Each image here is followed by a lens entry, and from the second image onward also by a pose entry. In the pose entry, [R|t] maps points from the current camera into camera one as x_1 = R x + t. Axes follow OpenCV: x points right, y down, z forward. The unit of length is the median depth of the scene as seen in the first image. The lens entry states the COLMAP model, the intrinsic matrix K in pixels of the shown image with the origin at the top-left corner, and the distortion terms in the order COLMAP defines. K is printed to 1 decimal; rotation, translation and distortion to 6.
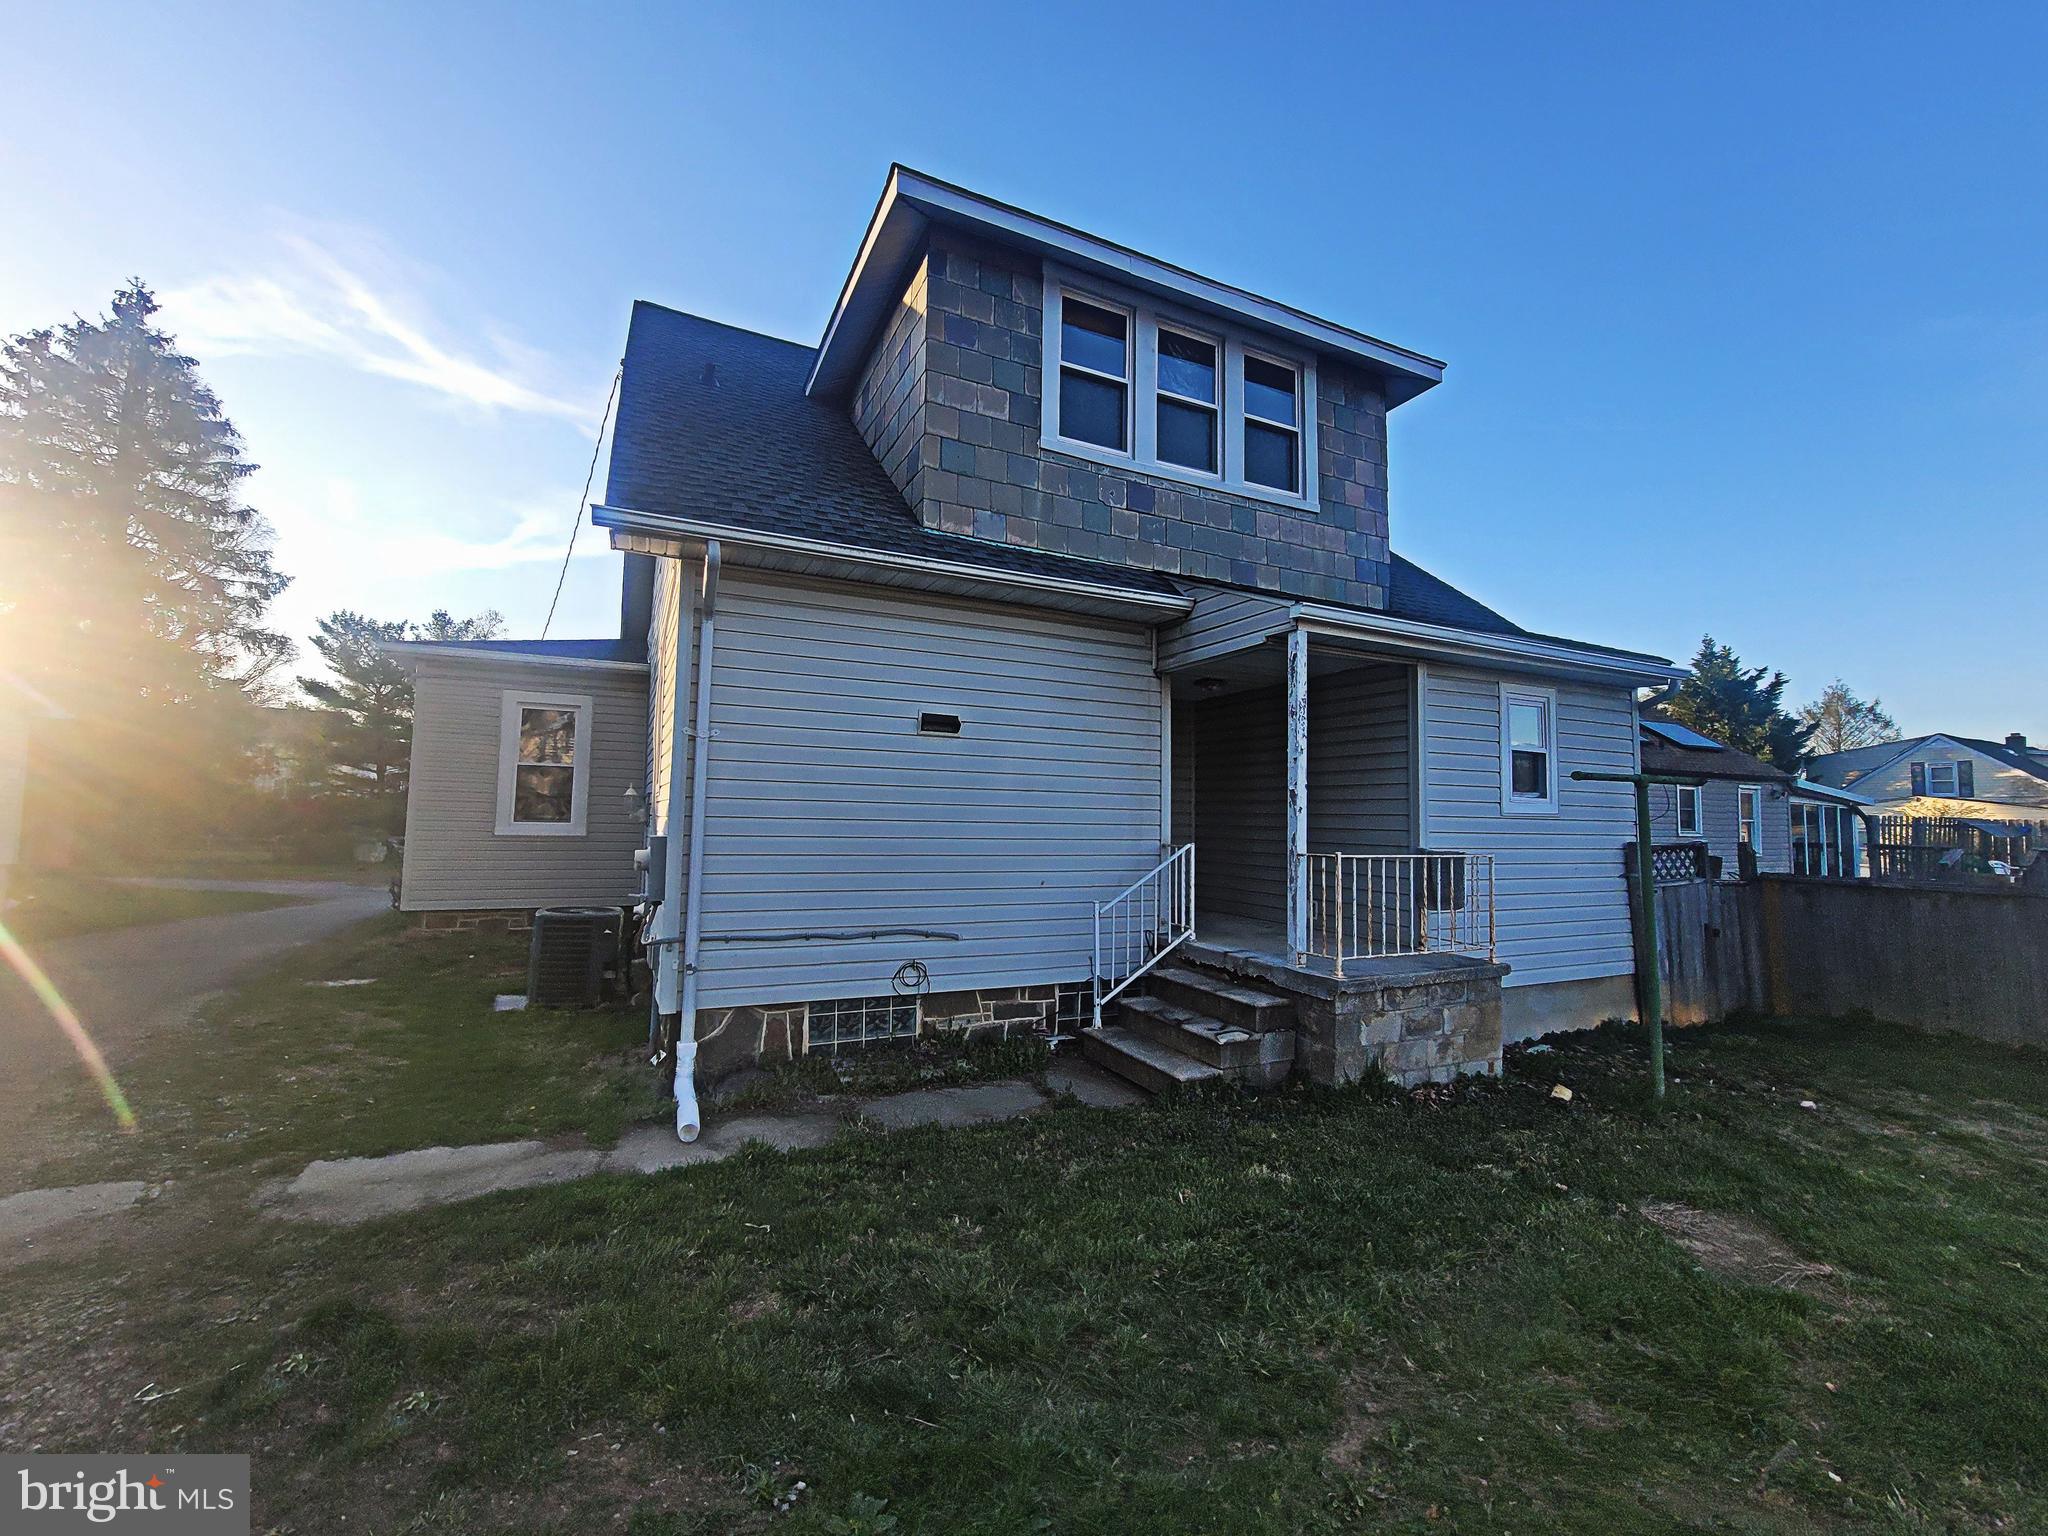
lens RADIAL K [[835.7, 0, 1010.6], [0, 835.7, 767.4], [0, 0, 1]] dist [-0.006594, 0.000974]
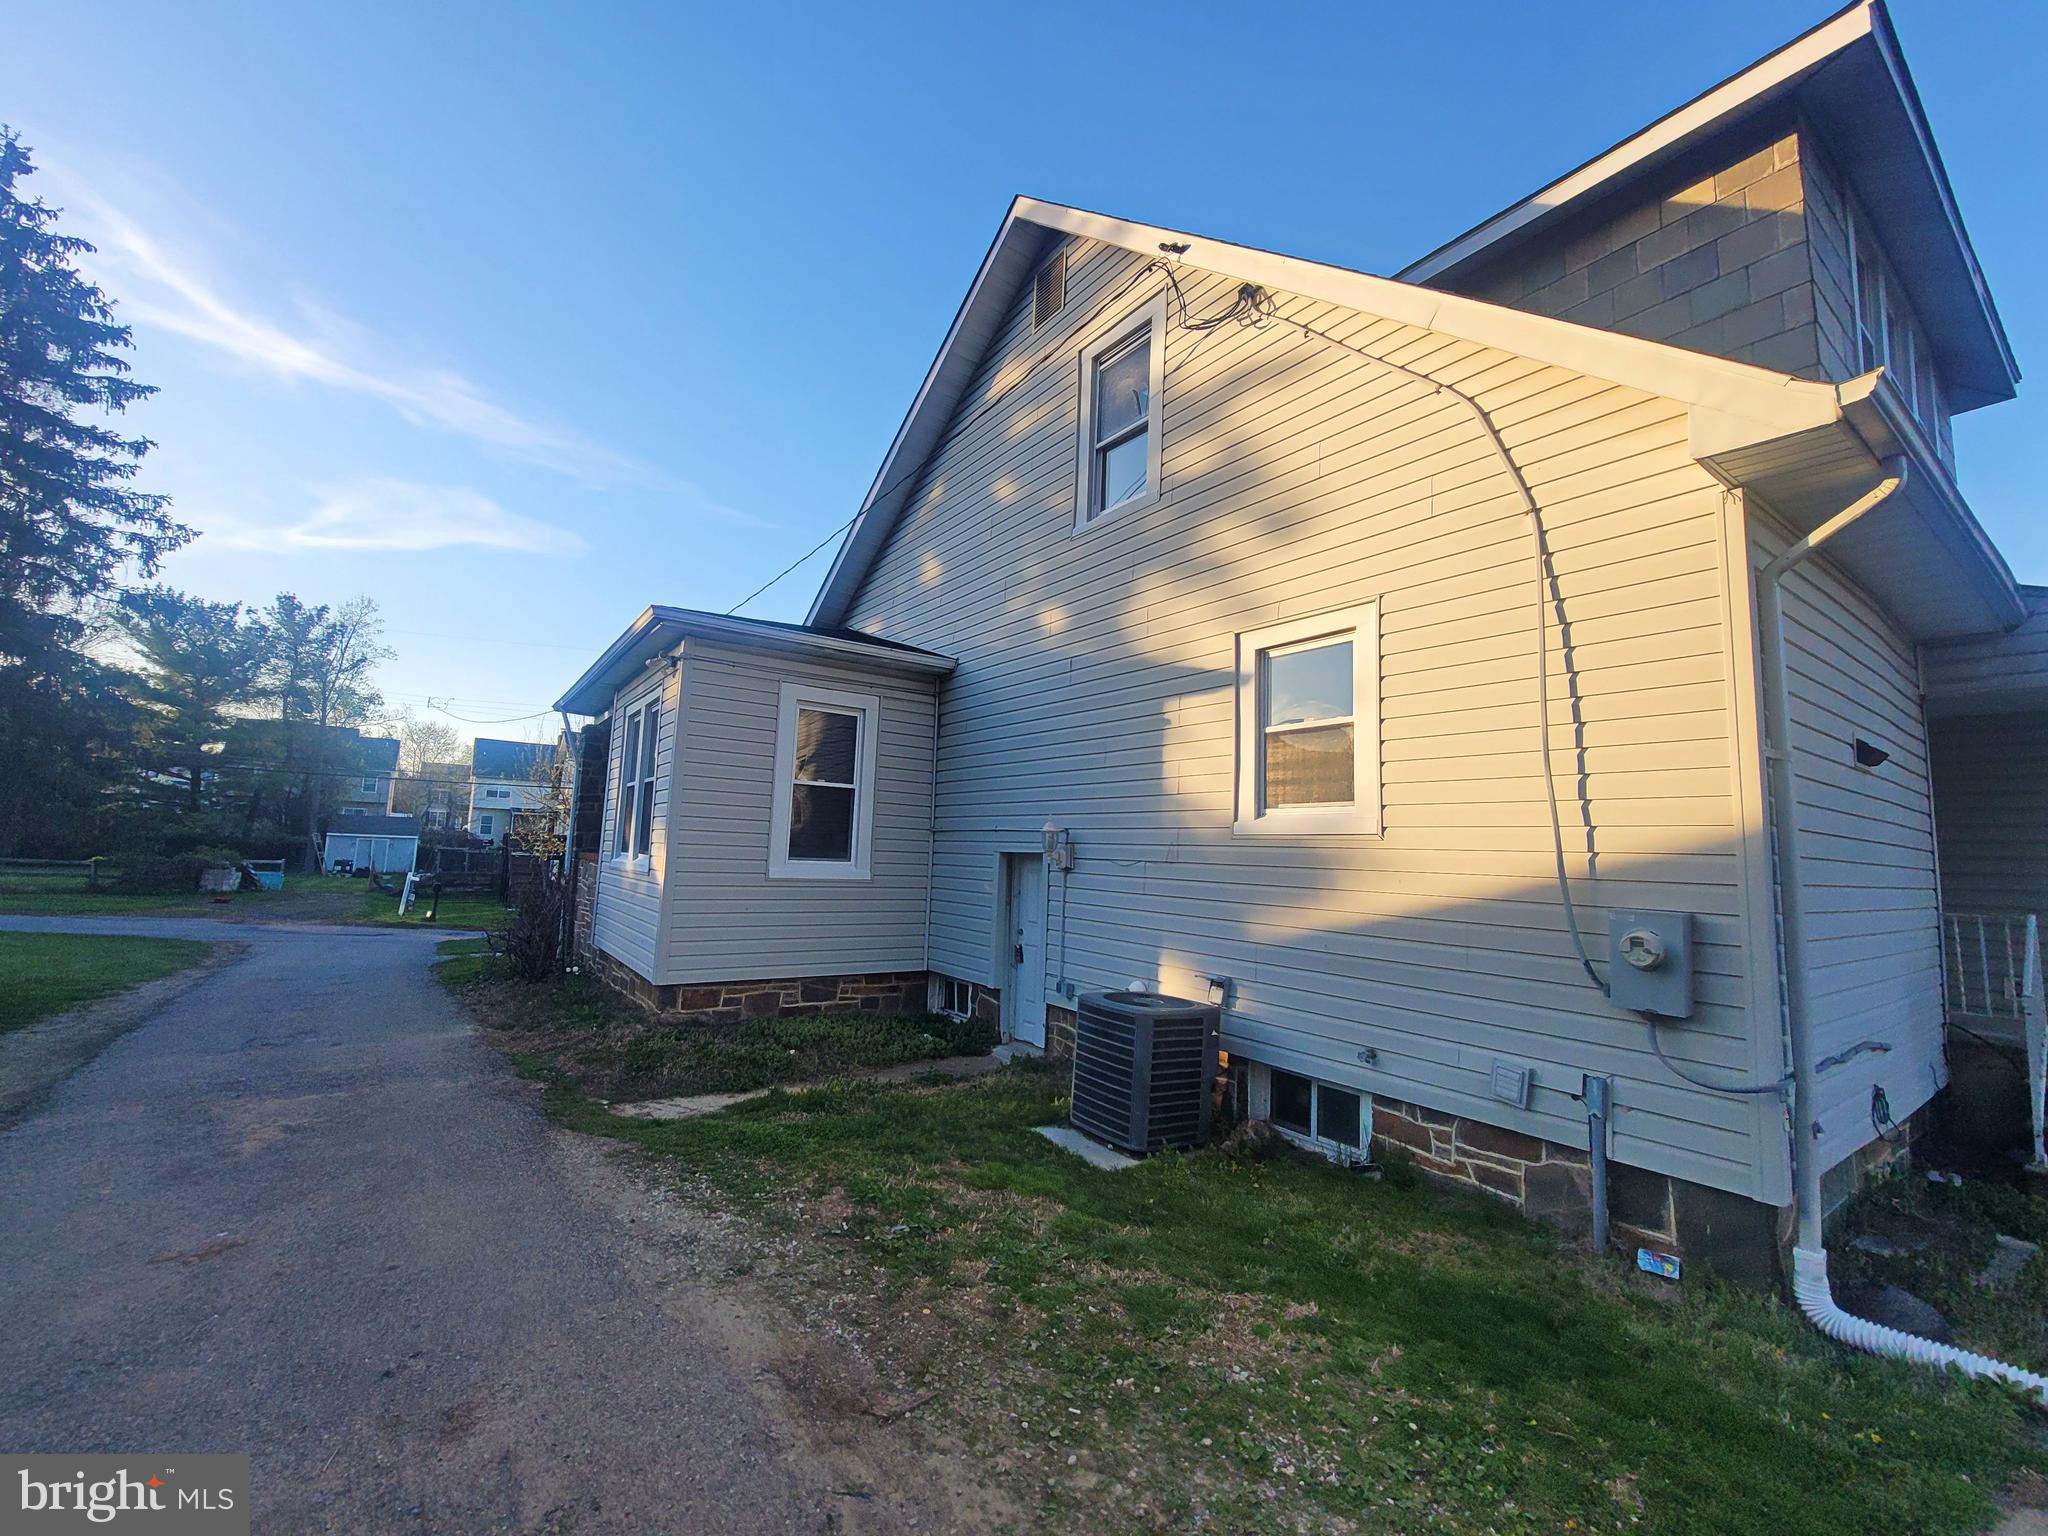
lens RADIAL K [[835.7, 0, 1025.5], [0, 835.7, 766.1], [0, 0, 1]] dist [-0.006594, 0.000974]
pose [[0.984454, 0.035374, 0.172046, -0.222926], [-0.028954, 0.998793, -0.039684, 0.002115], [-0.173242, 0.034086, 0.984289, 0.098646]]
